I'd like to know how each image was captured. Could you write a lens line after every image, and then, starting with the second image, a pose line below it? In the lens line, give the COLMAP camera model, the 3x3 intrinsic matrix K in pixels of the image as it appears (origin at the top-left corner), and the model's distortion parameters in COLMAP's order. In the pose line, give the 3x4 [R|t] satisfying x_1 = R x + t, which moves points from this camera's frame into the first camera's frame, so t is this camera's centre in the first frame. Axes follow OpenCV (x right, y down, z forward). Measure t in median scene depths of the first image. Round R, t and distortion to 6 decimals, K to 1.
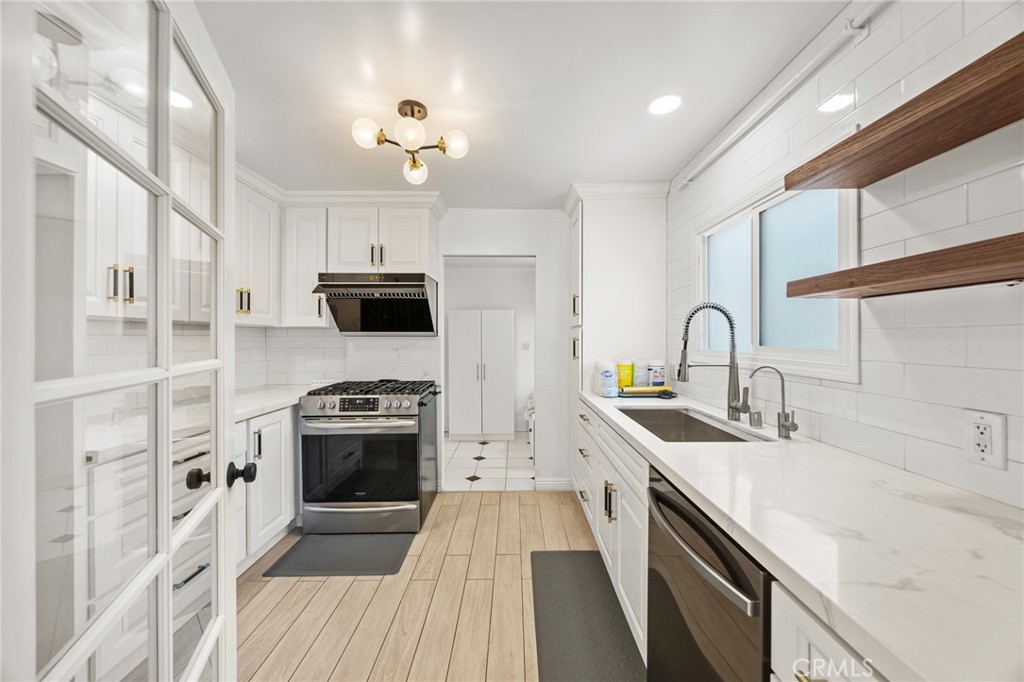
lens RADIAL K [[384.1, 0, 513.3], [0, 384.1, 339.4], [0, 0, 1]] dist [-0.002073, -0.000188]
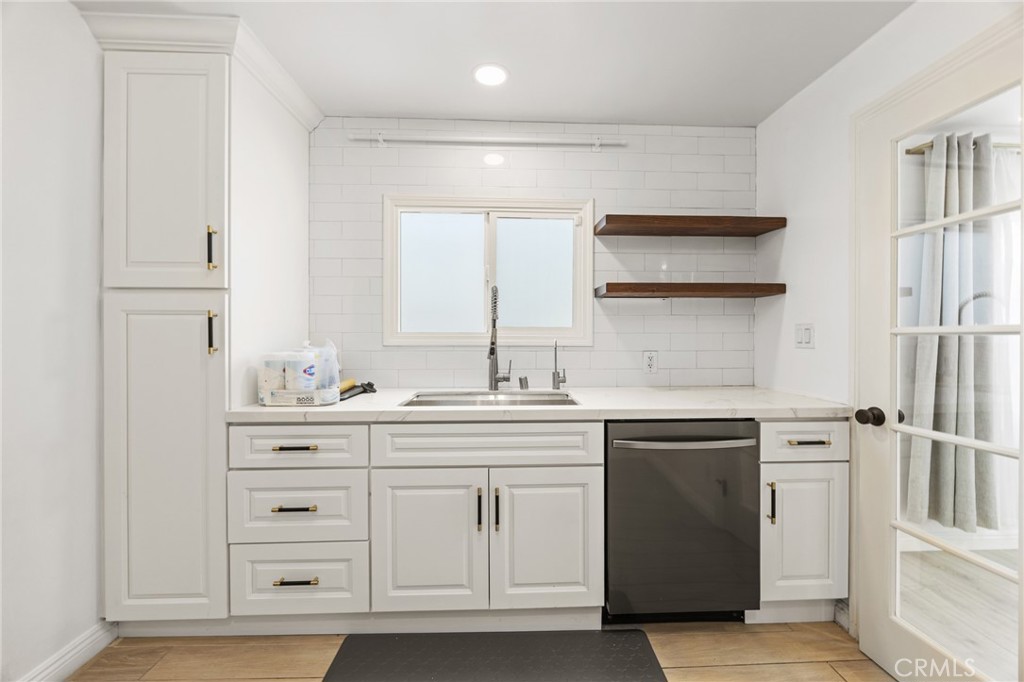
lens RADIAL K [[398.3, 0, 515.0], [0, 398.3, 336.8], [0, 0, 1]] dist [-0.000993, -0.000066]
pose [[-0.043123, -0.003401, 0.999064, -0.422307], [0.001095, 0.999993, 0.003452, 0.031251], [-0.999069, 0.001243, -0.043119, 0.674267]]
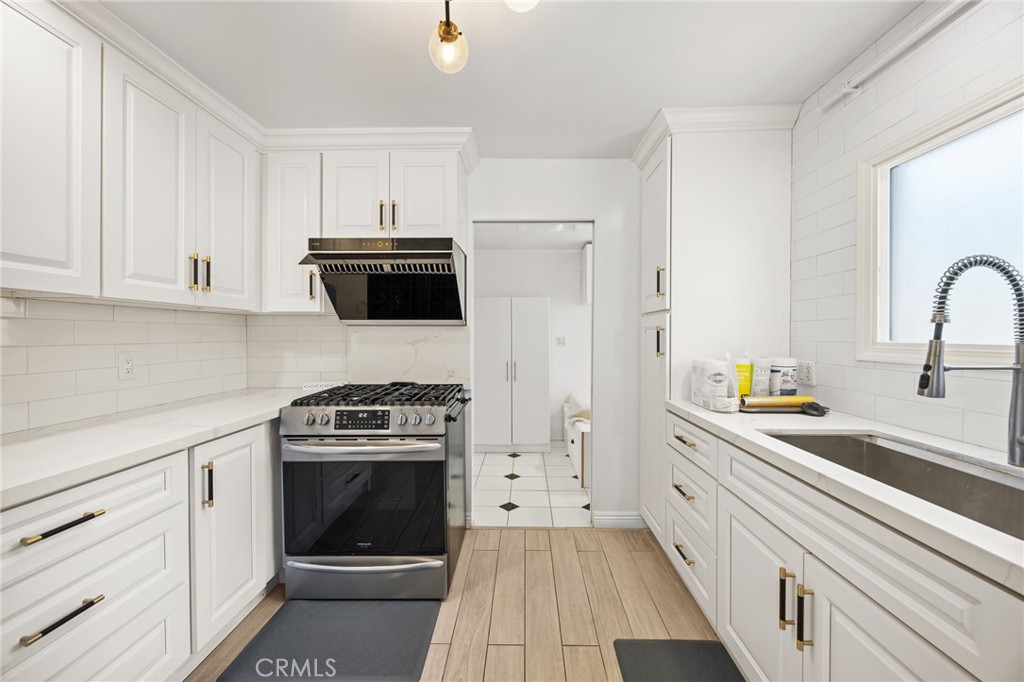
lens RADIAL K [[384.1, 0, 513.3], [0, 384.1, 339.4], [0, 0, 1]] dist [-0.002073, -0.000188]
pose [[0.999557, 0.001153, -0.029737, -0.099978], [-0.000905, 0.999965, 0.008329, 0.015201], [0.029746, -0.008299, 0.999523, 0.294090]]
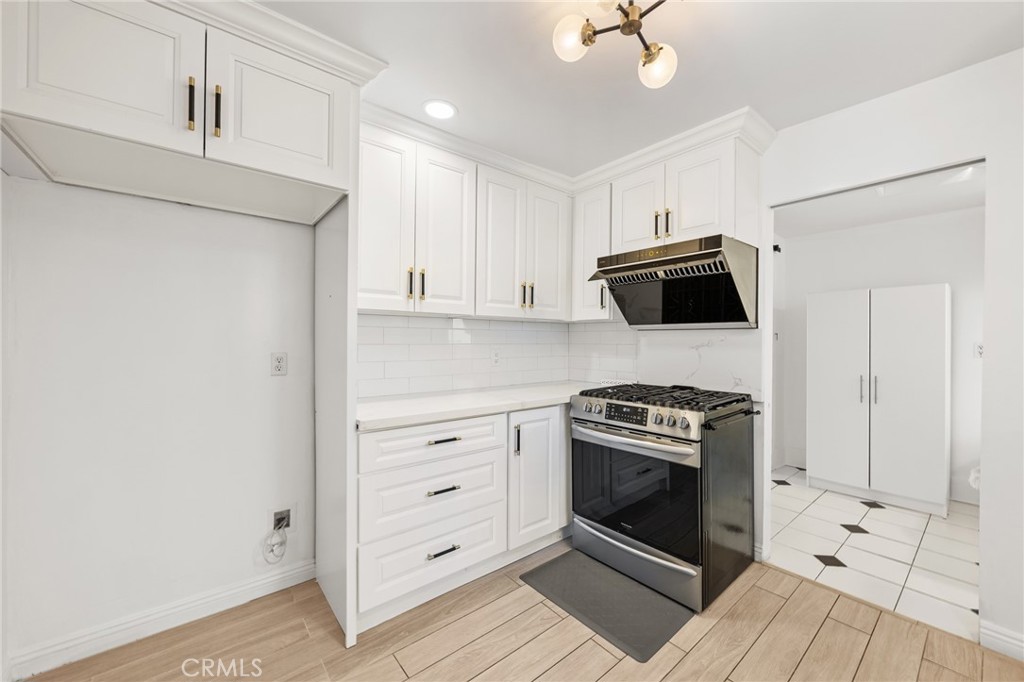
lens RADIAL K [[392.1, 0, 521.4], [0, 392.1, 342.3], [0, 0, 1]] dist [-0.001348, -0.000022]
pose [[0.638002, 0.008391, -0.769989, 0.083125], [-0.006665, 0.999963, 0.005375, 0.018522], [0.770006, 0.001703, 0.638034, 0.307300]]
